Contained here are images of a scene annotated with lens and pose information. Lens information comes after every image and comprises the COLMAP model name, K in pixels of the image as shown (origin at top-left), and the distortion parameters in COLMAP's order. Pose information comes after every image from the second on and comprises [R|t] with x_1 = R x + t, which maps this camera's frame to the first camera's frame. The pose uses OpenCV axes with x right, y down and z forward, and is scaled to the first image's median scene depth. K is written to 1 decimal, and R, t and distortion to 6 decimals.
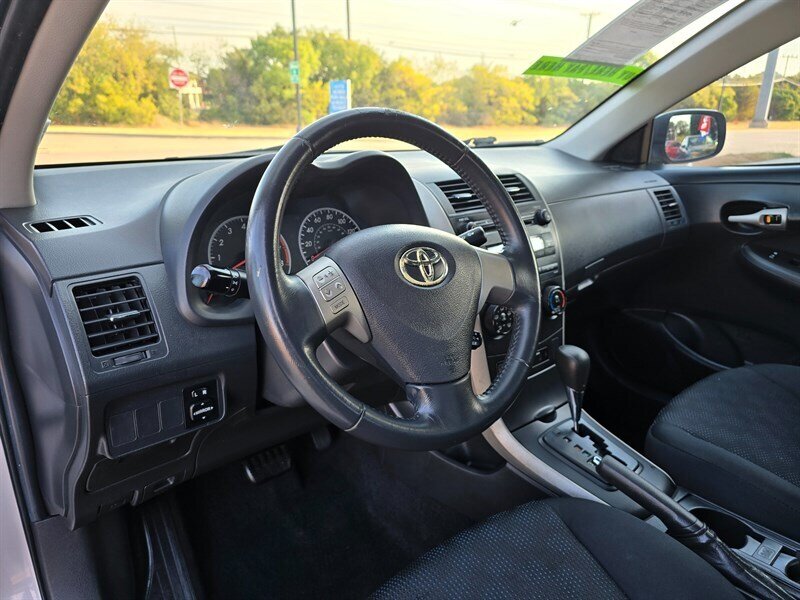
lens RADIAL K [[562.8, 0, 400.0], [0, 562.8, 300.0], [0, 0, 1]] dist [0.034463, -0.046736]
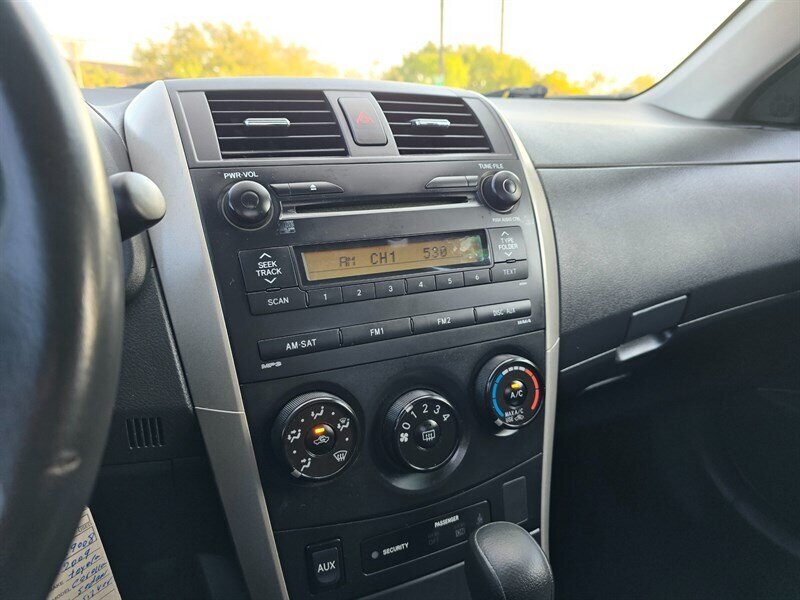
lens RADIAL K [[562.8, 0, 400.0], [0, 562.8, 300.0], [0, 0, 1]] dist [0.034463, -0.046736]
pose [[0.966074, 0.069485, -0.248742, 0.195974], [-0.077015, 0.996816, -0.020658, -0.034034], [0.246515, 0.039114, 0.968349, 0.389901]]
